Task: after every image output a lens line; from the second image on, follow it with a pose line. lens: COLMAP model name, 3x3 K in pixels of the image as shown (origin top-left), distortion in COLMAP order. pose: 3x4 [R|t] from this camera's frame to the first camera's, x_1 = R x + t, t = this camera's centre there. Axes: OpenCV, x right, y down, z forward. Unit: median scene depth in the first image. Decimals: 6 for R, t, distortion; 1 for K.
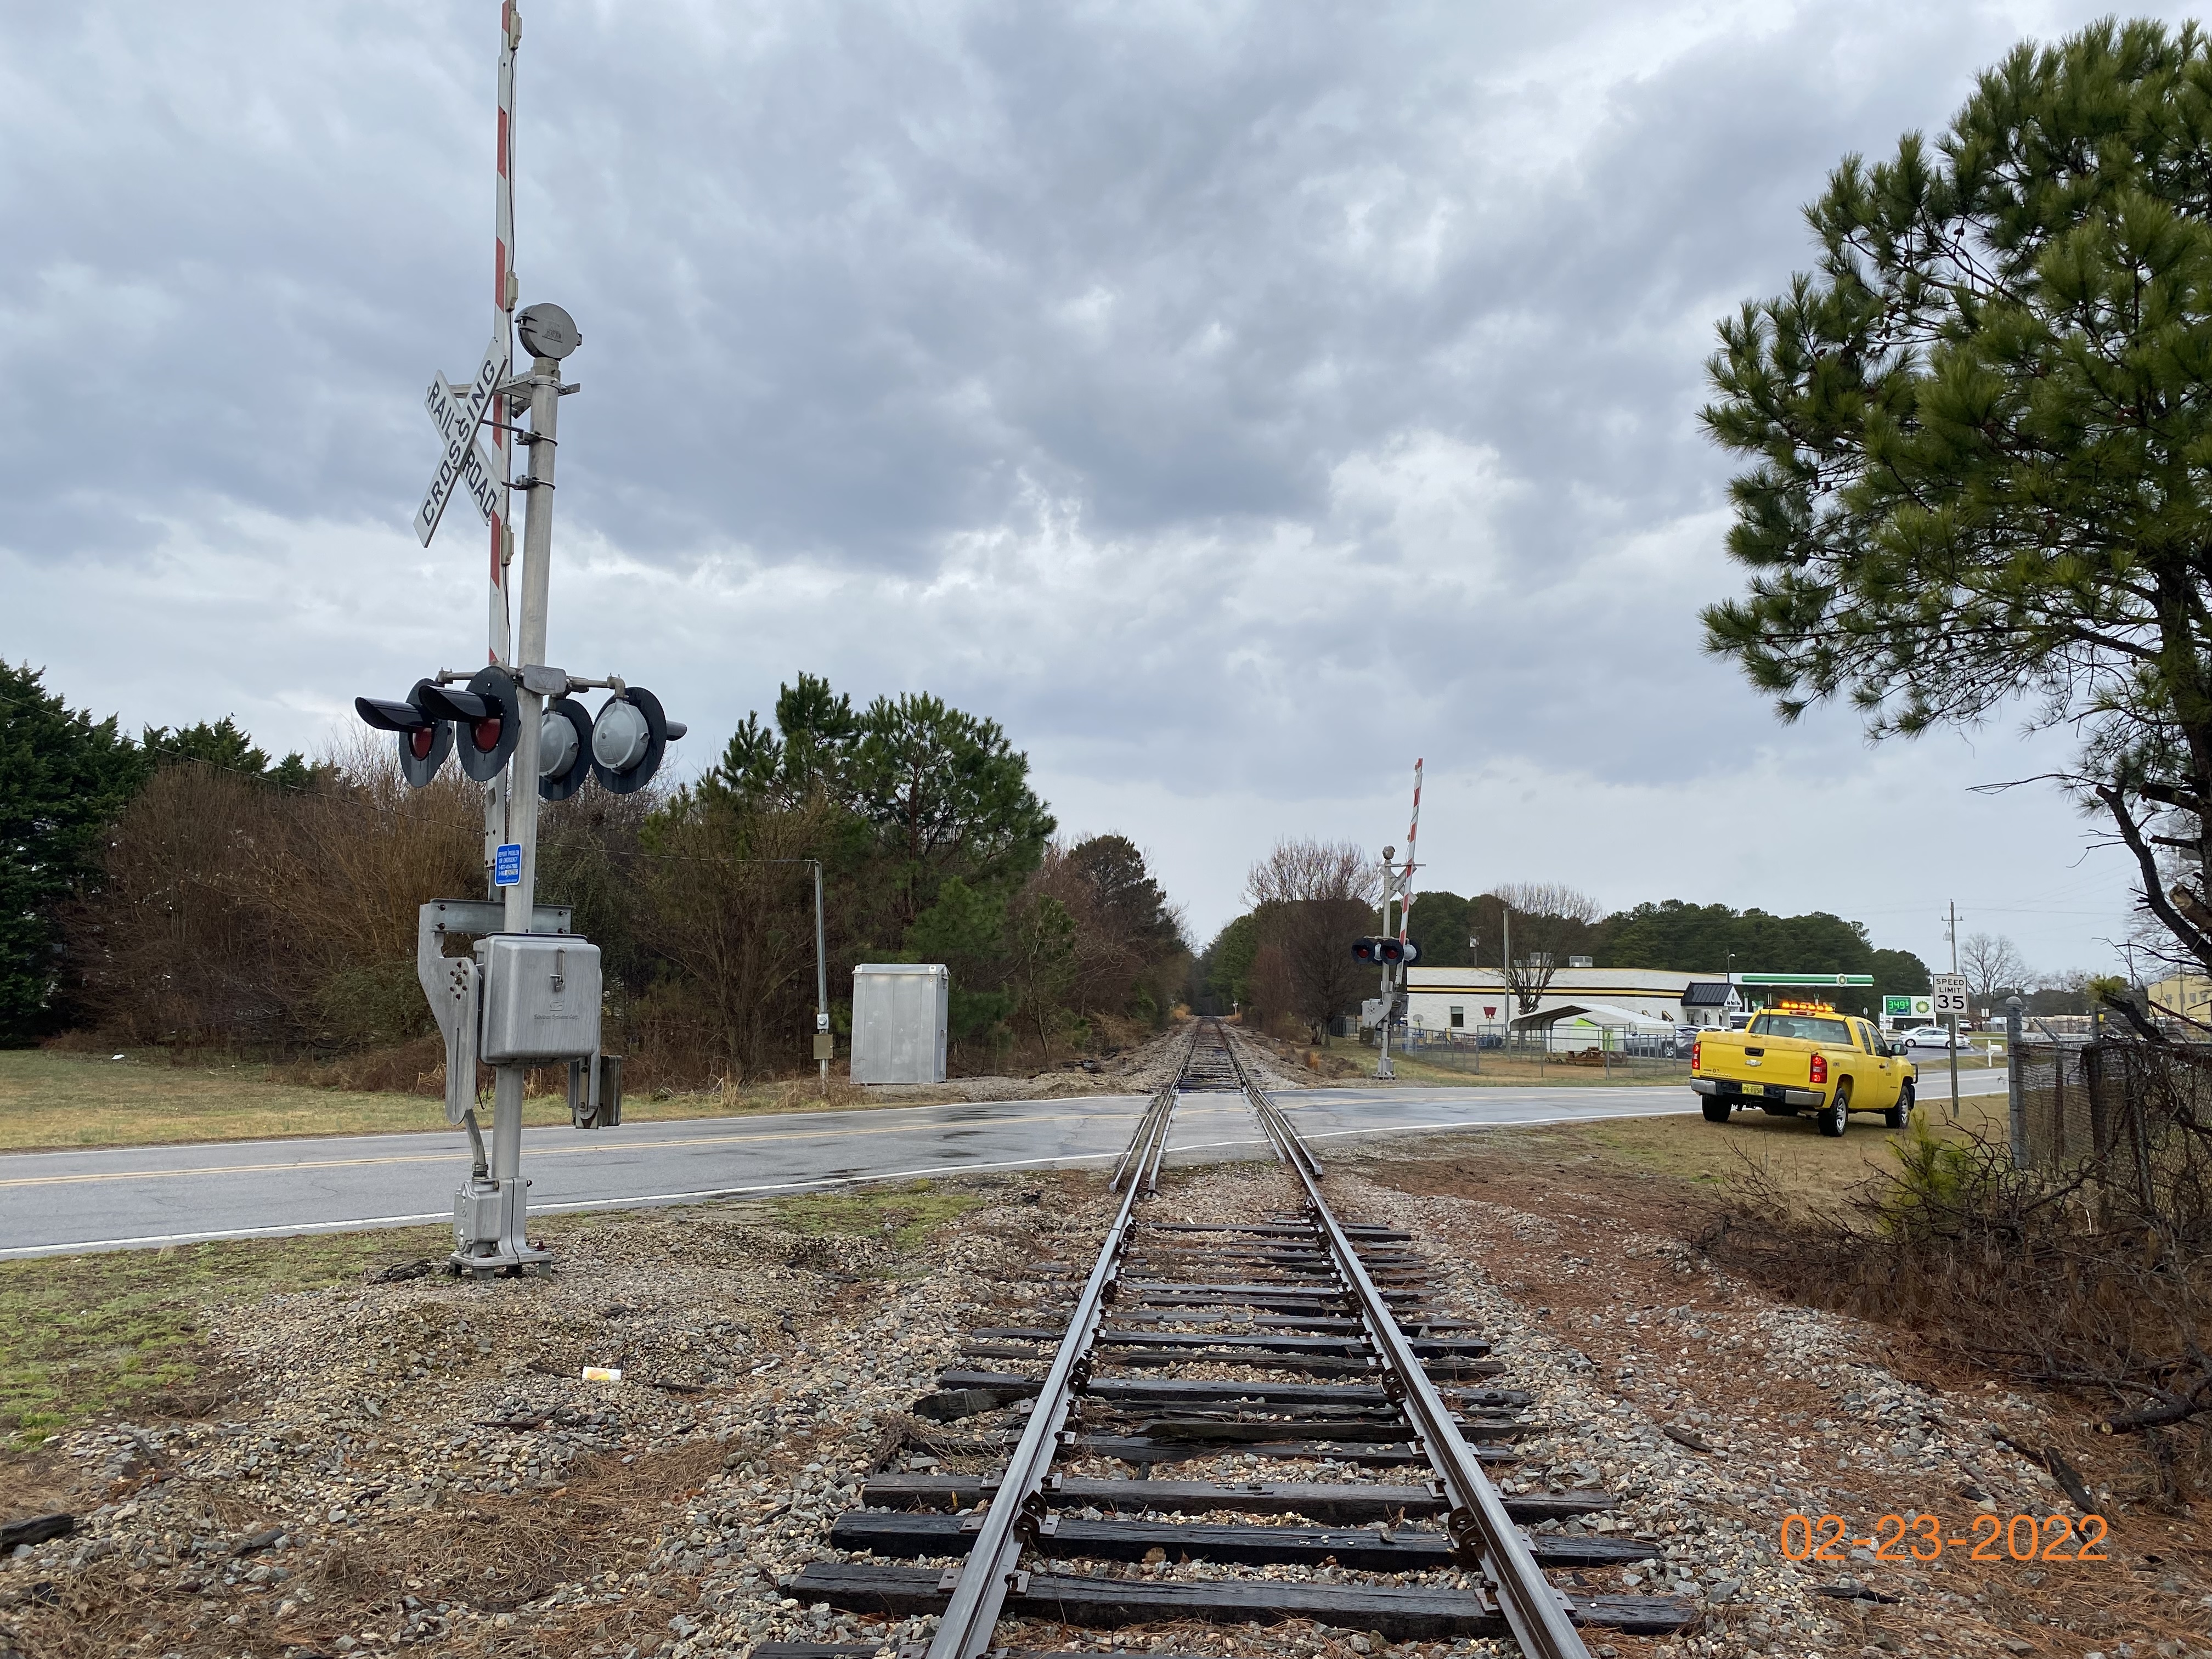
lens RADIAL K [[1700.2, 0, 1112.9], [0, 1700.2, 765.6], [0, 0, 1]] dist [0.074152, -0.125282]
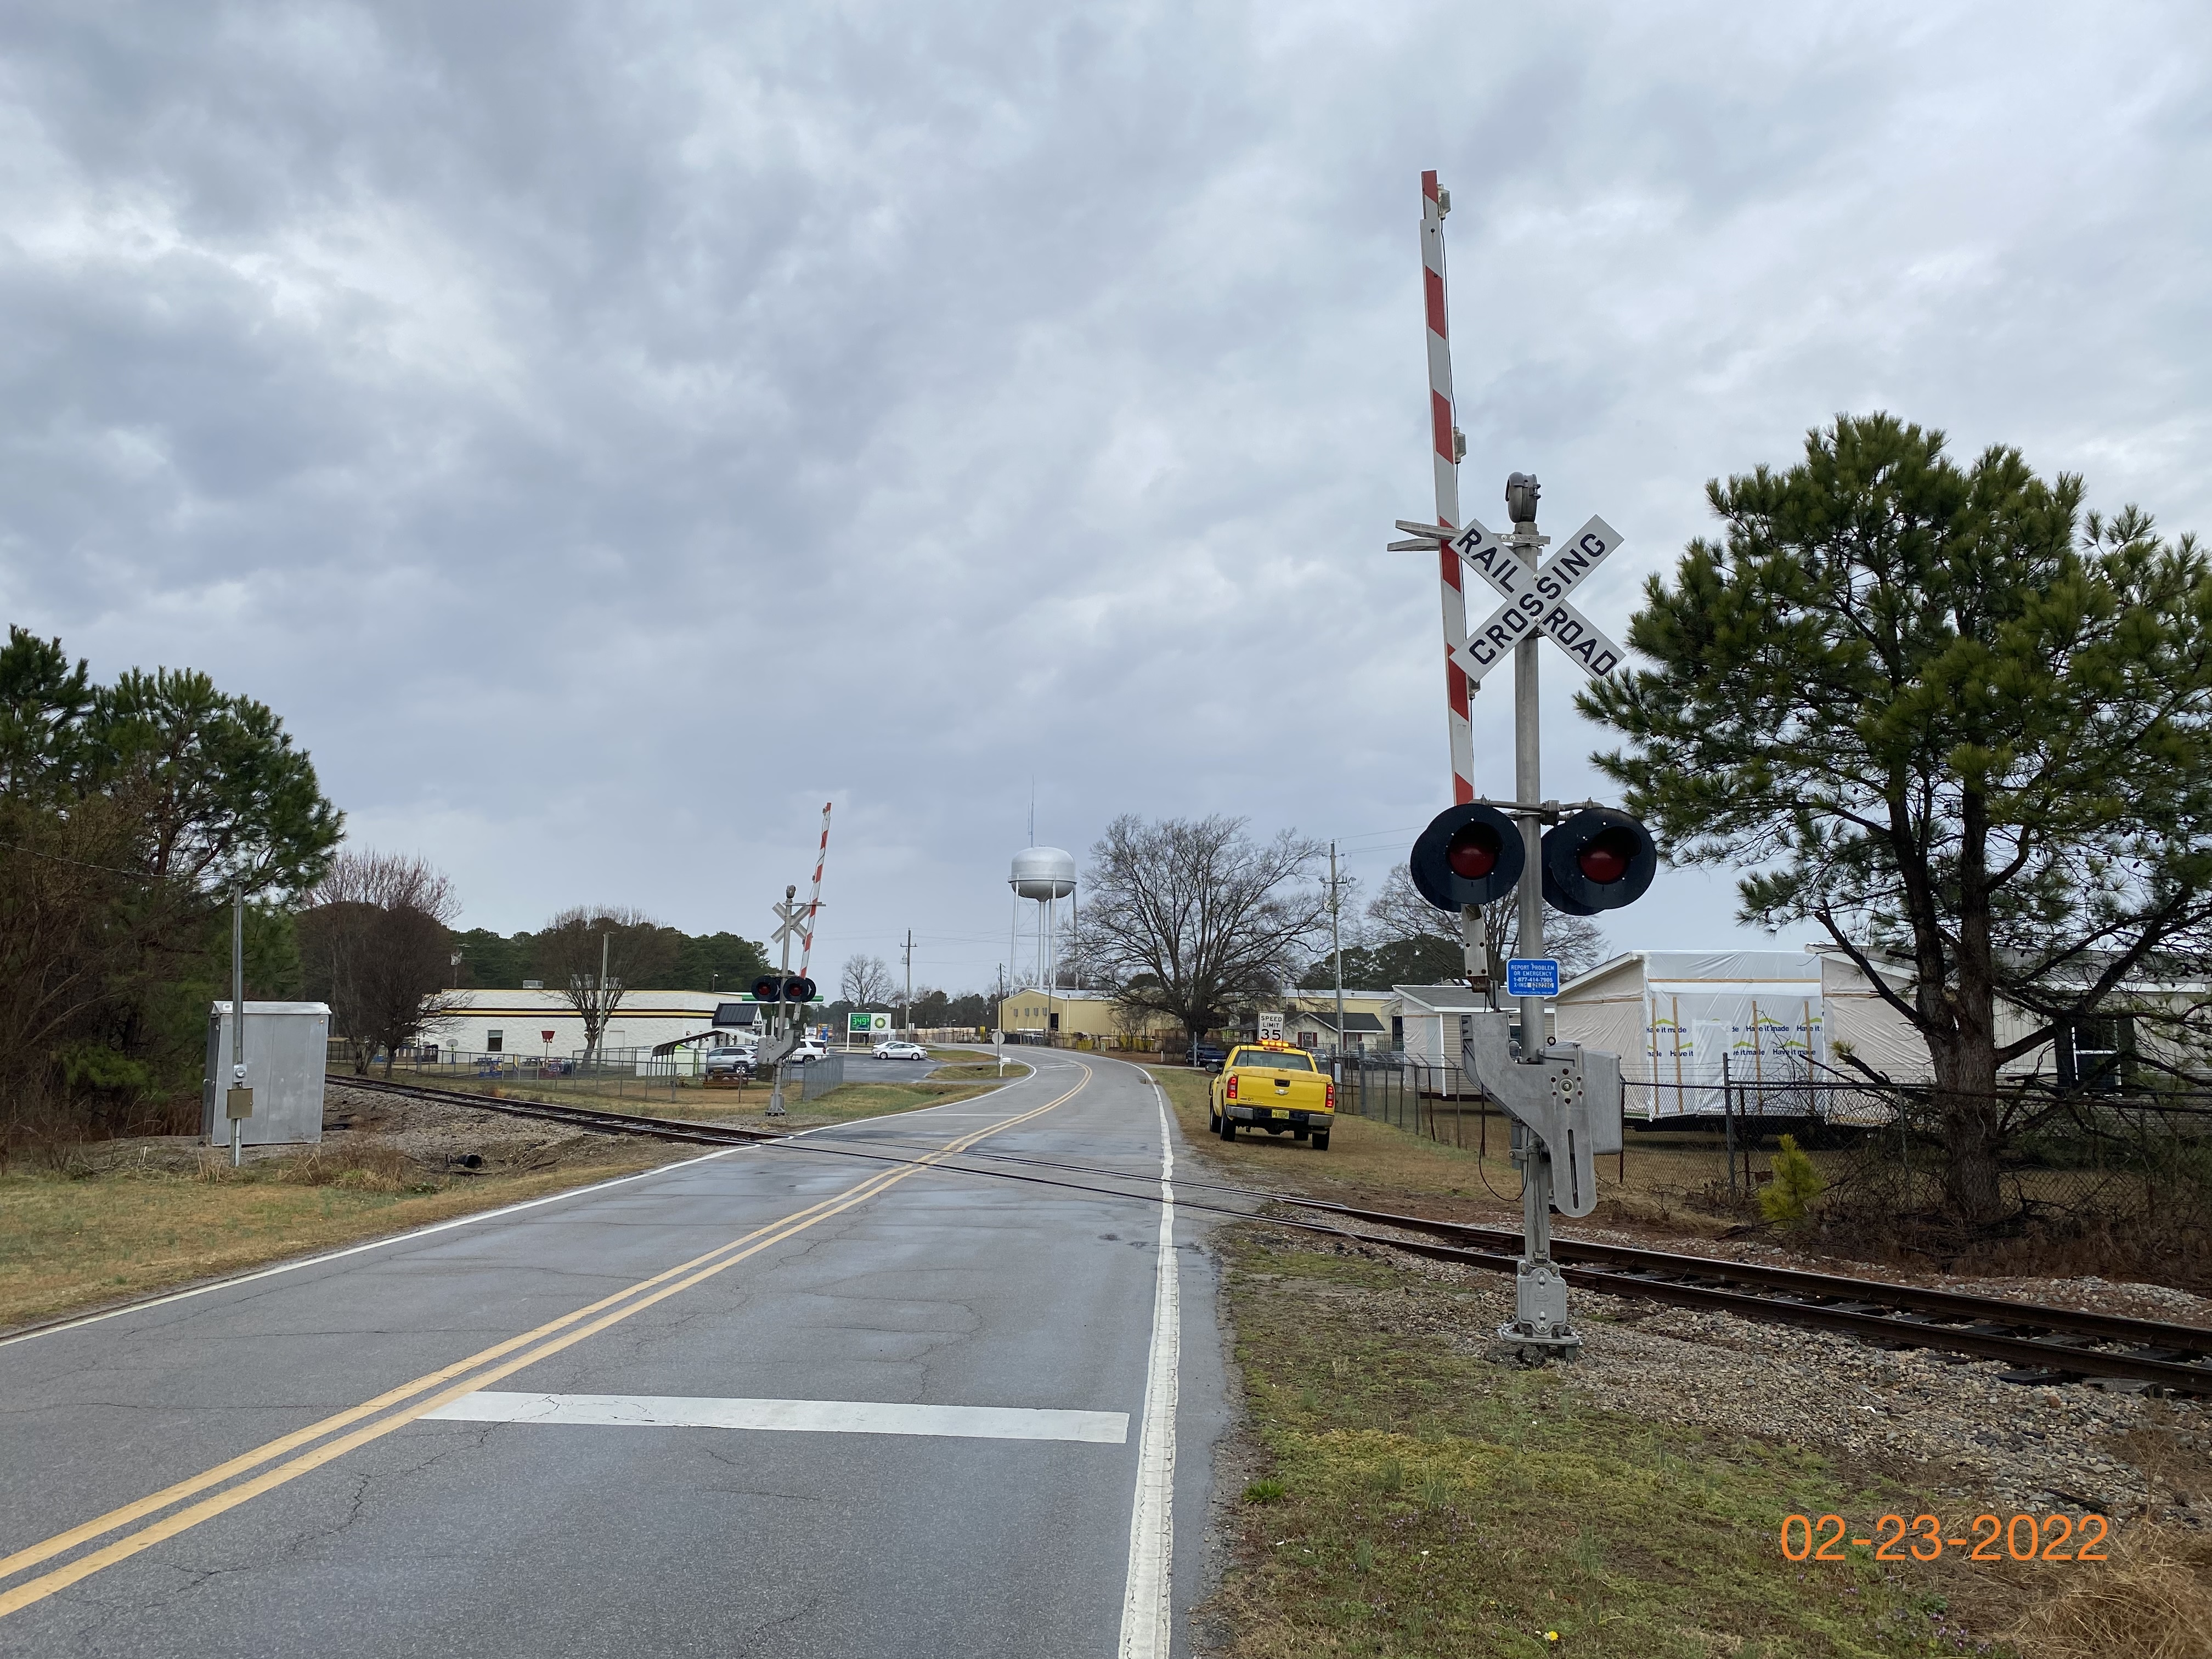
lens RADIAL K [[1700.2, 0, 1112.9], [0, 1700.2, 765.6], [0, 0, 1]] dist [0.074152, -0.125282]
pose [[0.791383, 0.086144, 0.605220, -0.305914], [-0.081798, 0.996041, -0.034813, -0.004467], [-0.605823, -0.021955, 0.795296, 0.068882]]
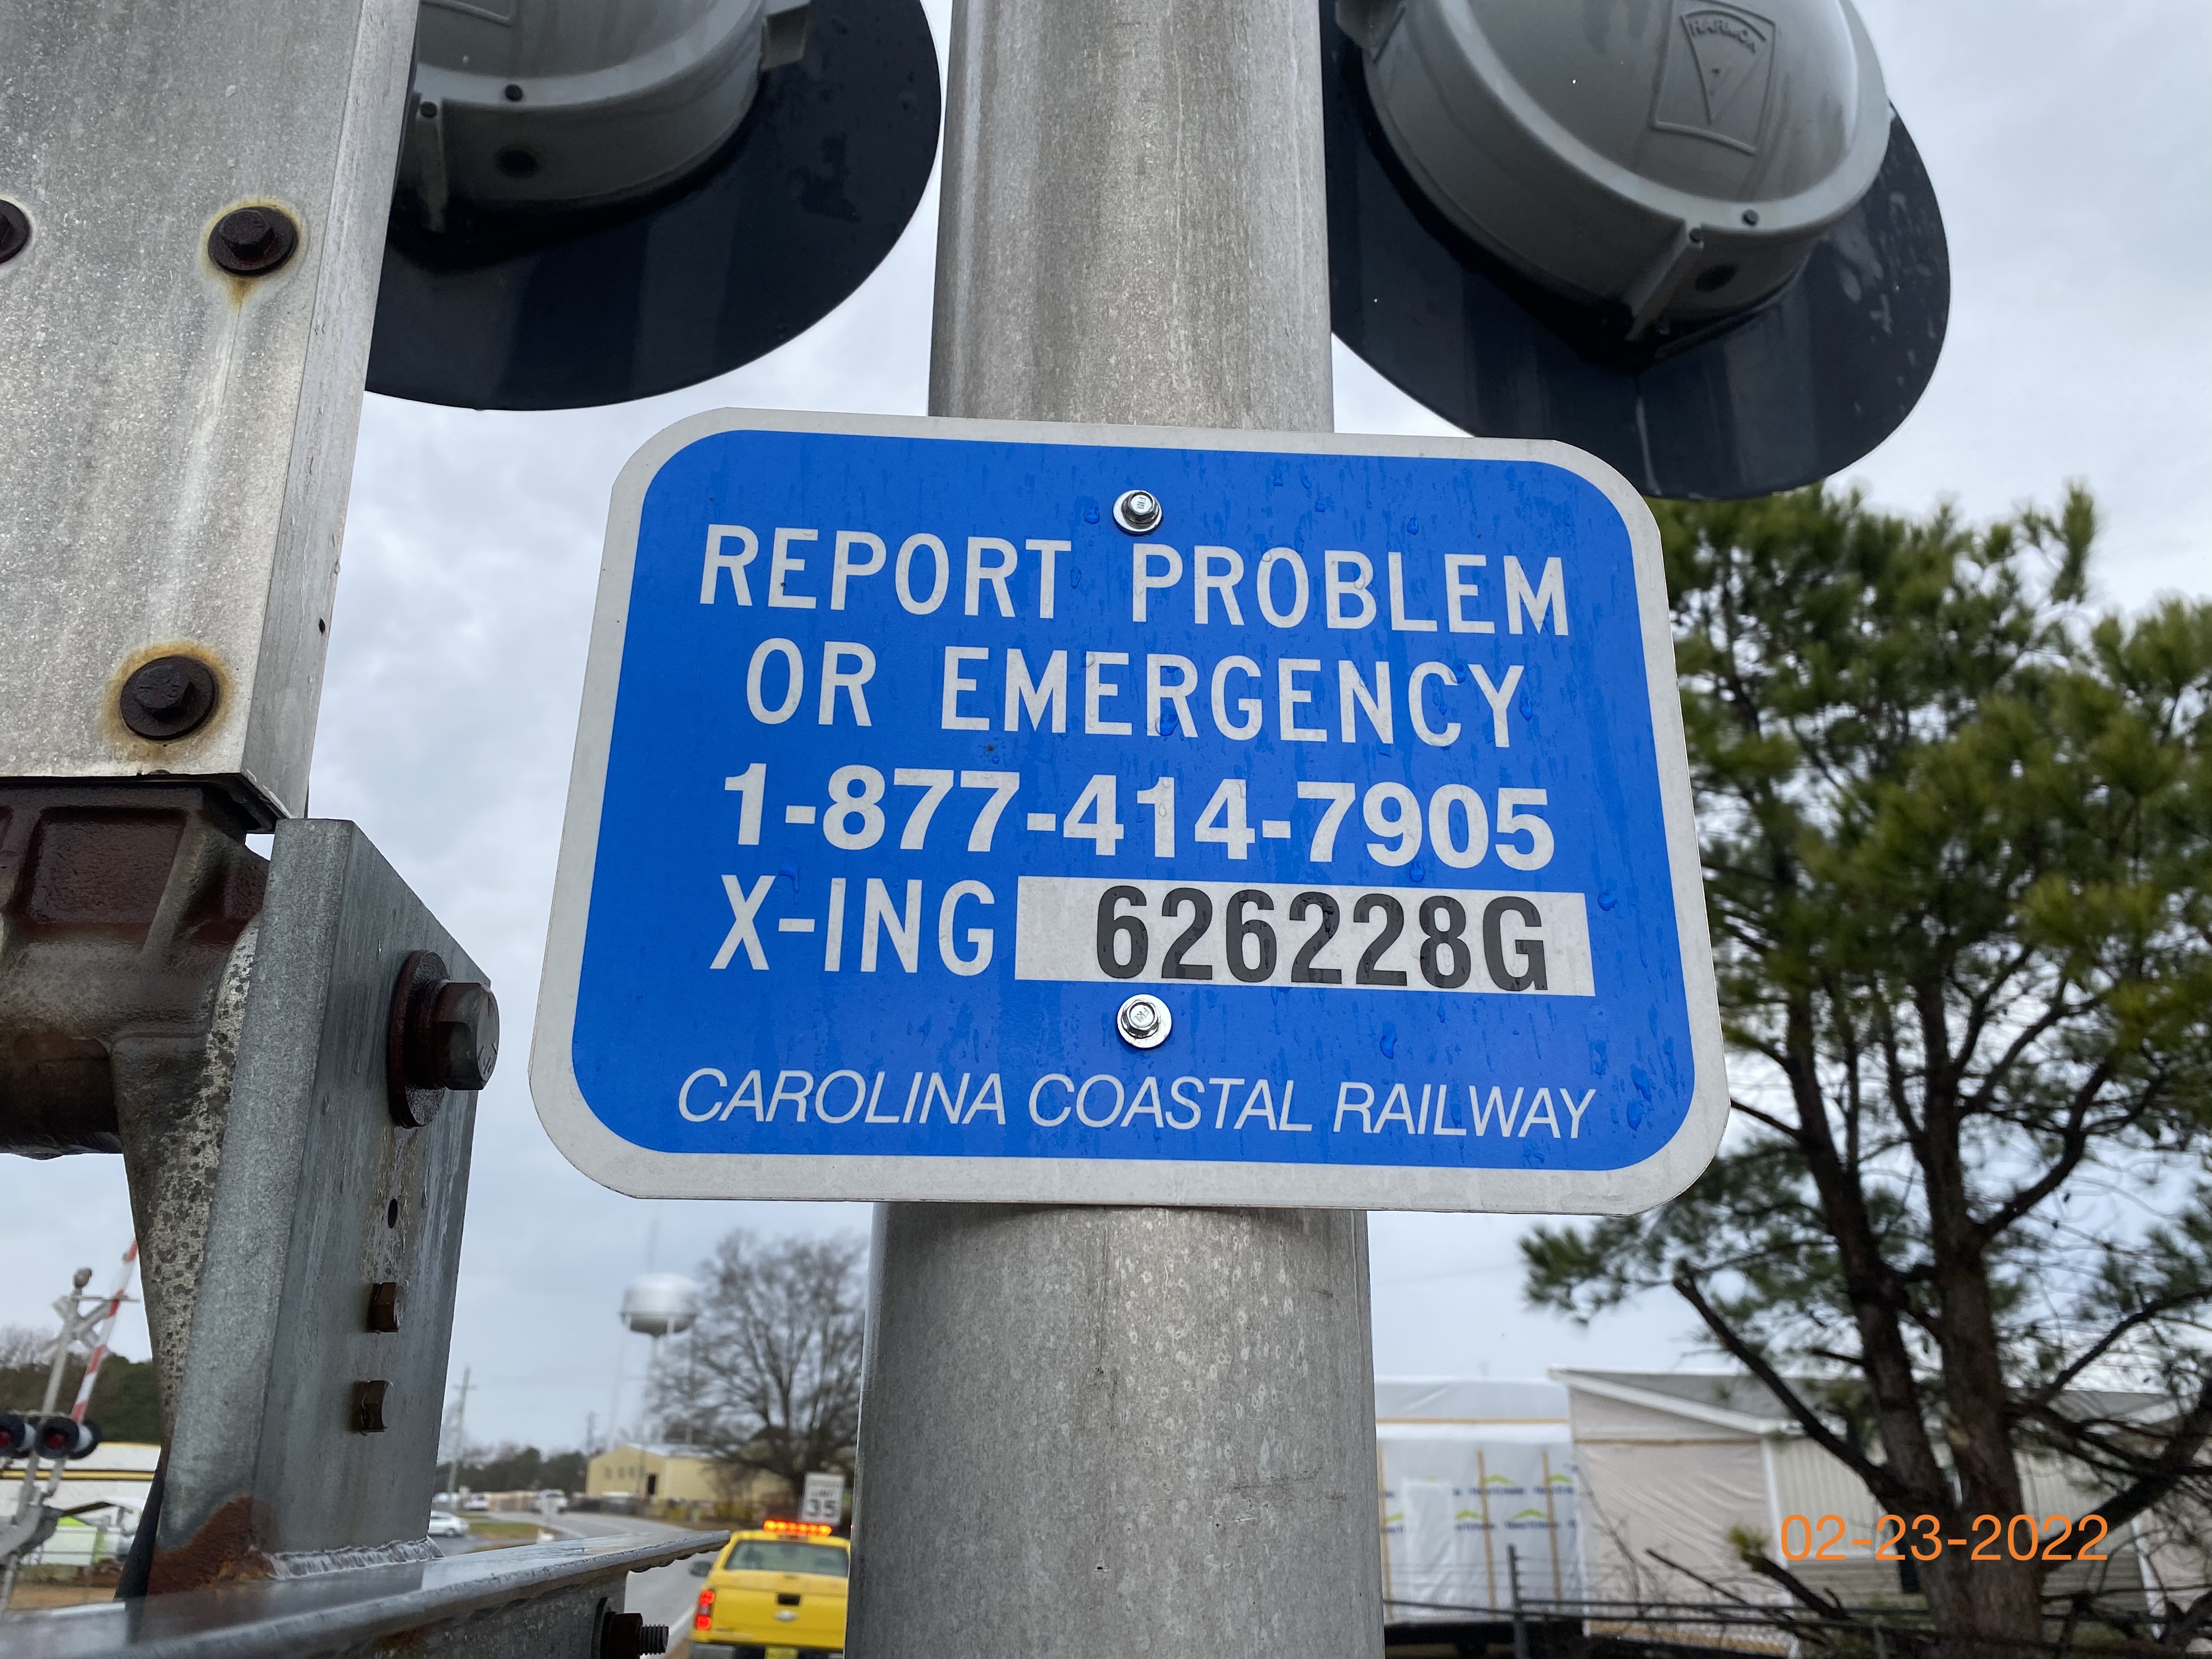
lens RADIAL K [[1700.2, 0, 1112.9], [0, 1700.2, 765.6], [0, 0, 1]] dist [0.074152, -0.125282]
pose [[0.657477, 0.281254, 0.699014, -0.100552], [-0.096089, 0.951443, -0.292442, 0.017093], [-0.747323, 0.125107, 0.652577, 0.230565]]
